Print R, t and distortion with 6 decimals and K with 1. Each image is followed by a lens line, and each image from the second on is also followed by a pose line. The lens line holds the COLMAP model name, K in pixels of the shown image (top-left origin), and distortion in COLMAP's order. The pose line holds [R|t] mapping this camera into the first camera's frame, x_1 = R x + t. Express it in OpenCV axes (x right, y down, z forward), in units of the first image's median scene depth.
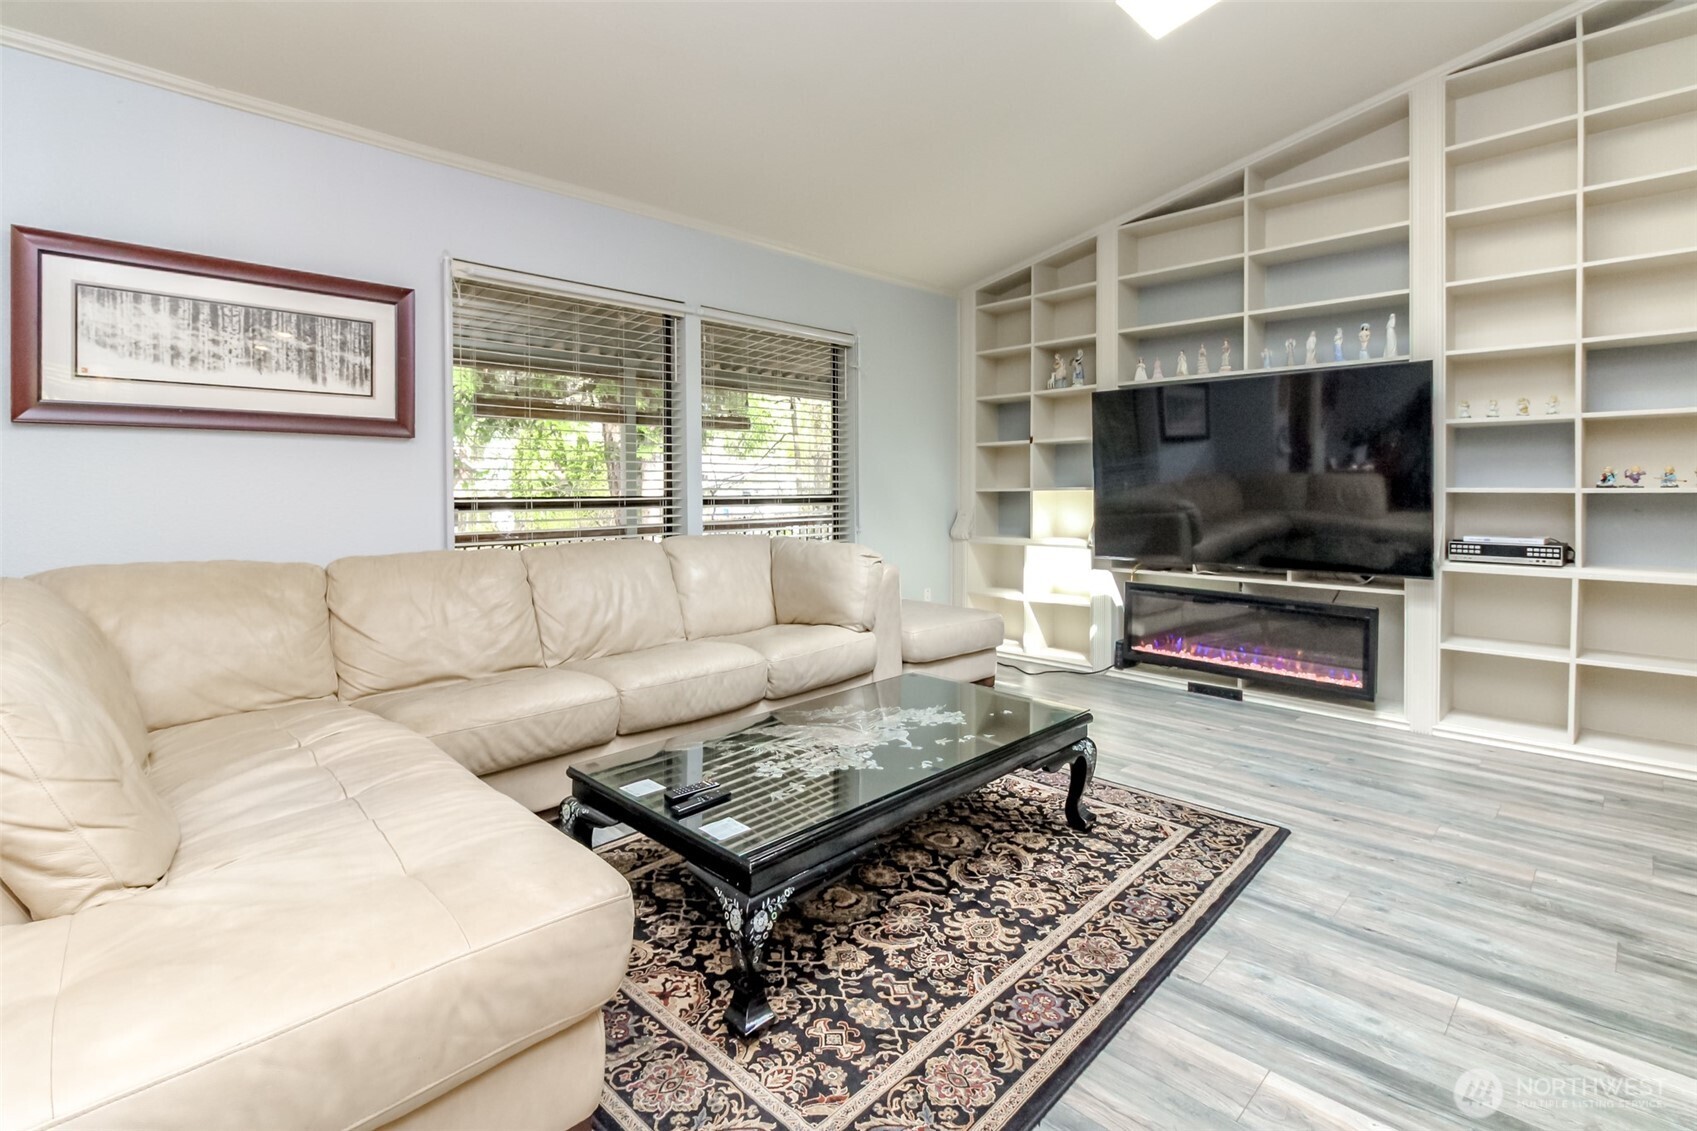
lens RADIAL K [[791.5, 0, 819.8], [0, 791.5, 492.3], [0, 0, 1]] dist [0.000273, -0.000554]
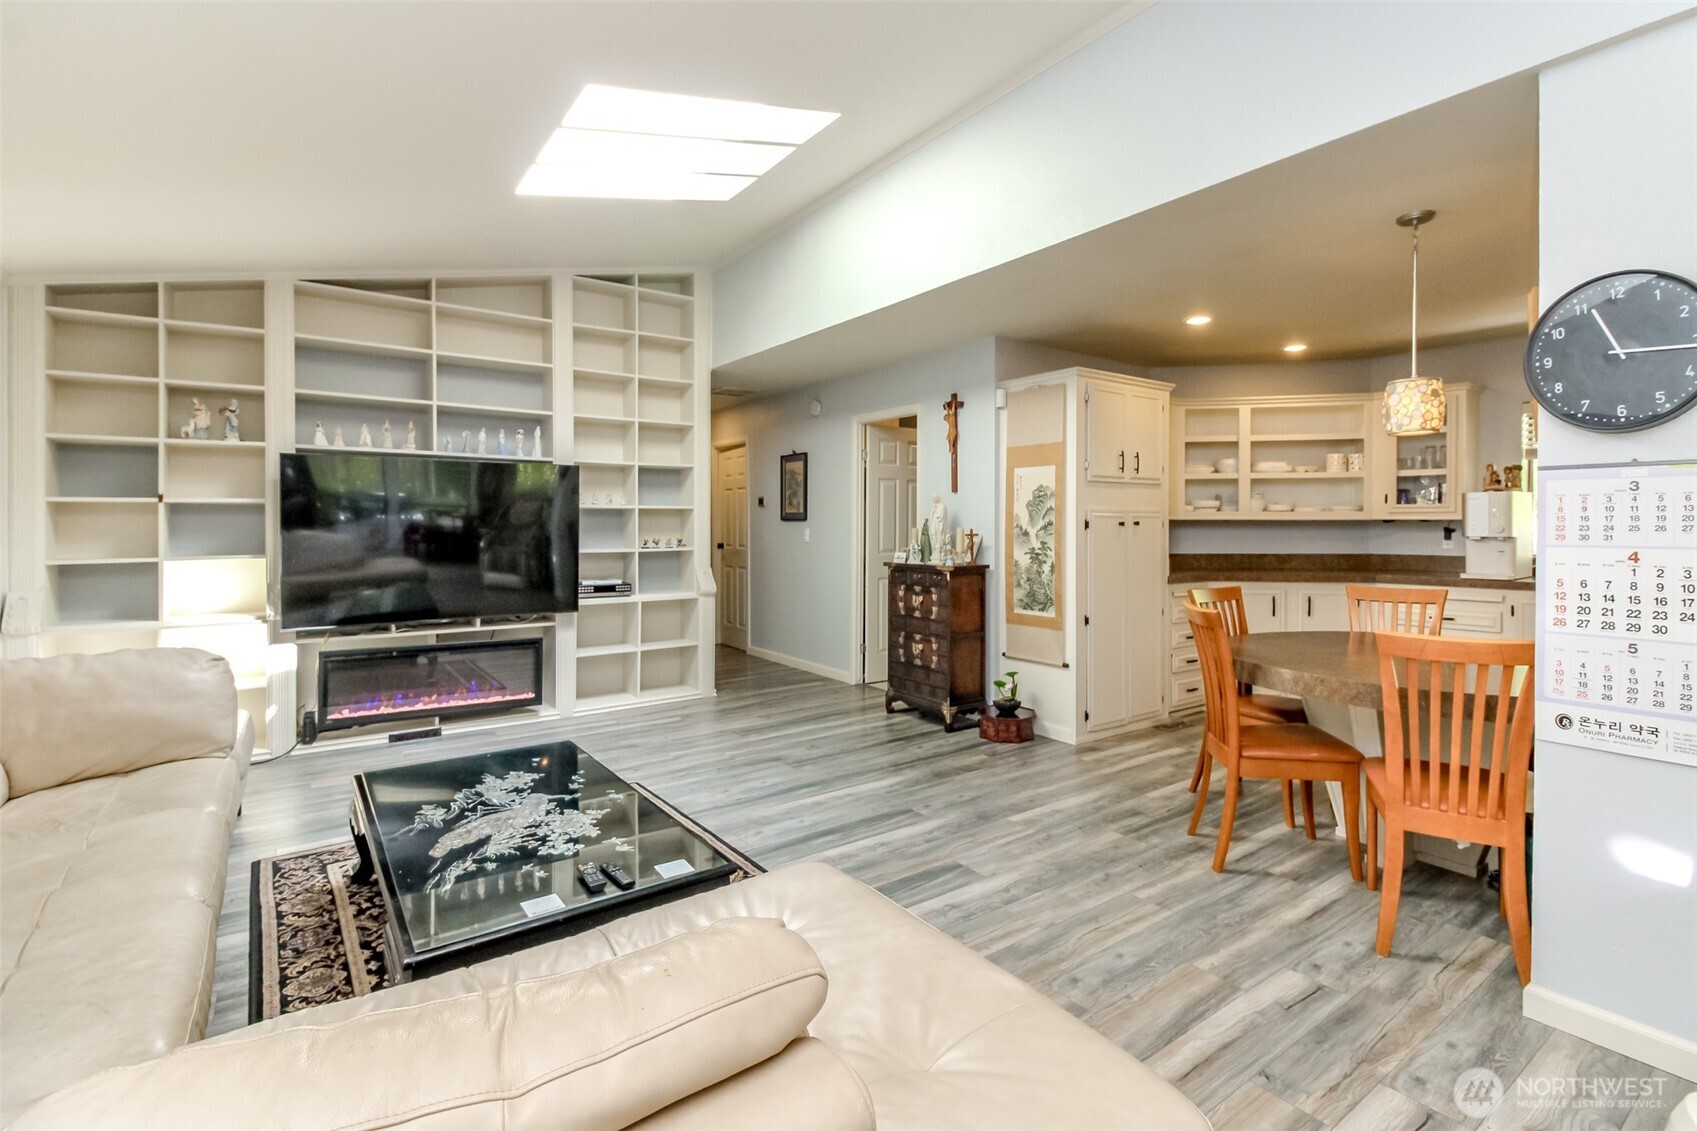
lens RADIAL K [[782.6, 0, 846.5], [0, 782.6, 527.3], [0, 0, 1]] dist [0.025035, -0.015462]
pose [[0.149611, 0.001294, 0.988744, -0.613046], [0.008179, 0.999963, -0.002546, -0.041598], [-0.988711, 0.008468, 0.149595, 0.272230]]
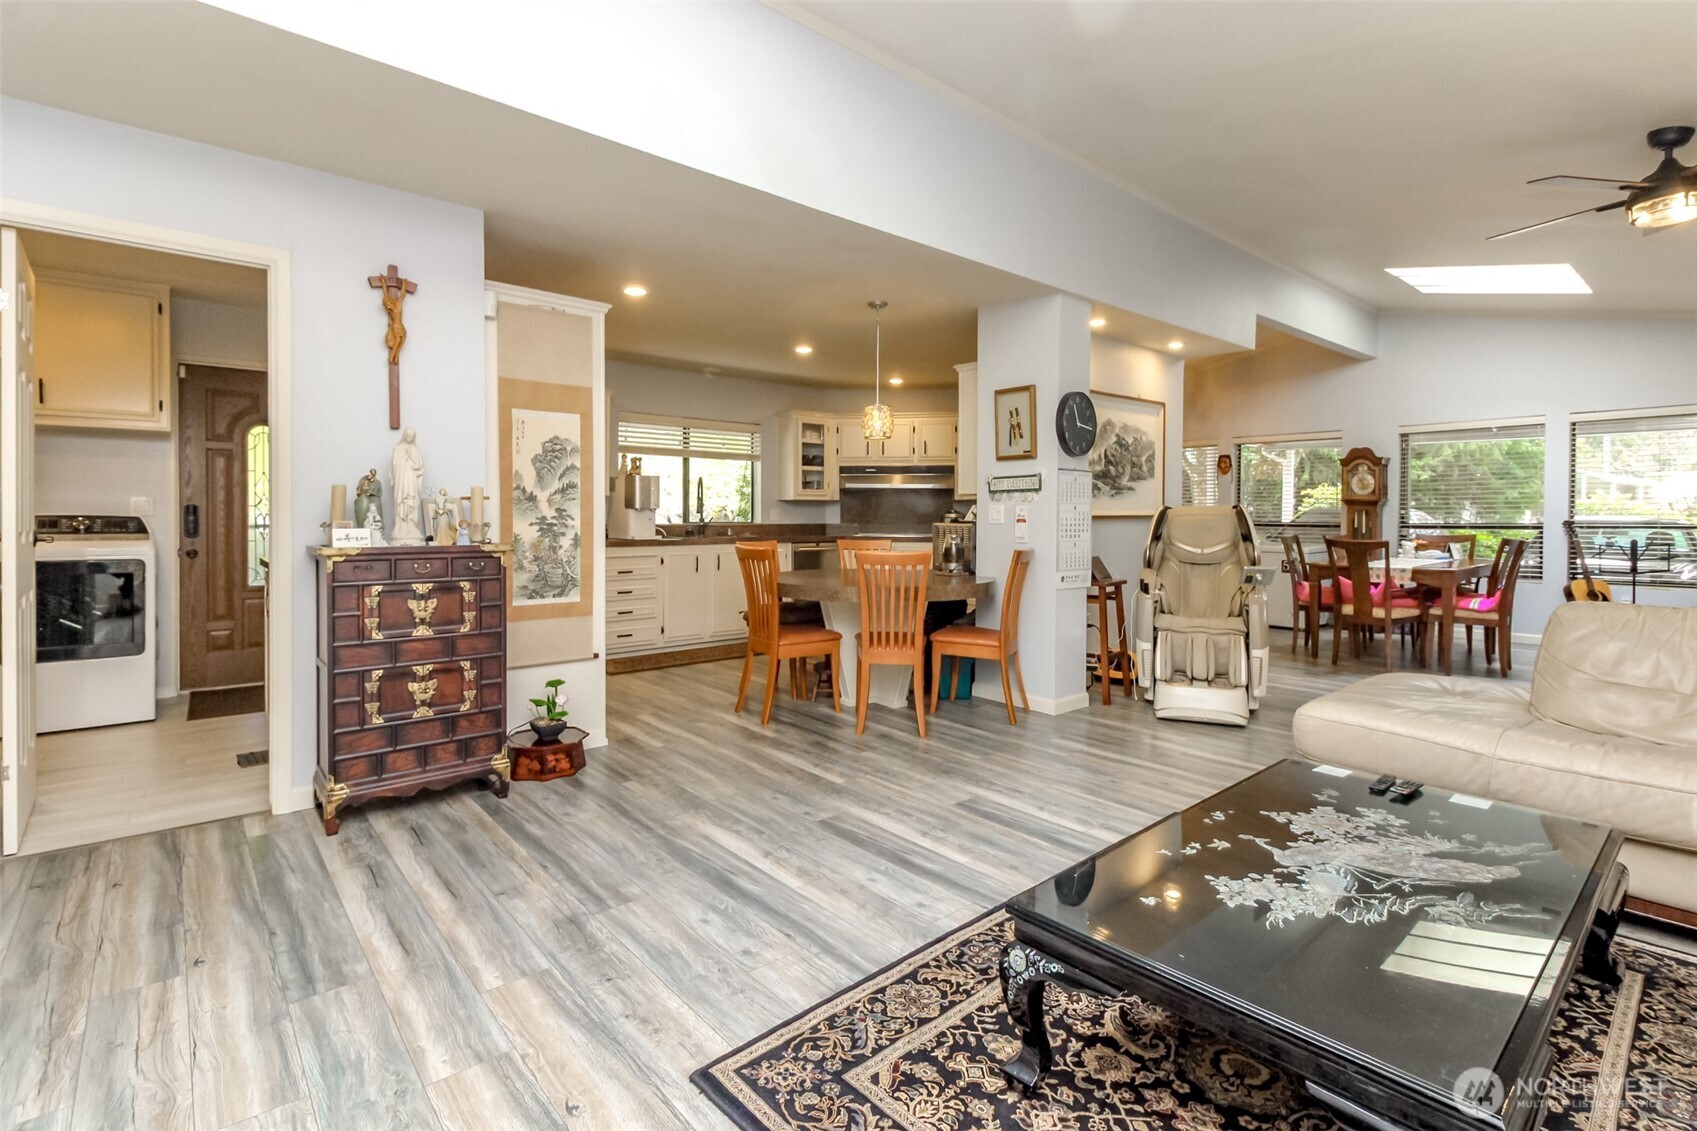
lens RADIAL K [[782.6, 0, 846.5], [0, 782.6, 527.3], [0, 0, 1]] dist [0.025035, -0.015462]
pose [[-0.998676, -0.000725, 0.051444, 0.319138], [0.000393, 0.999764, 0.021720, -0.015454], [-0.051447, 0.021712, -0.998440, 1.173643]]
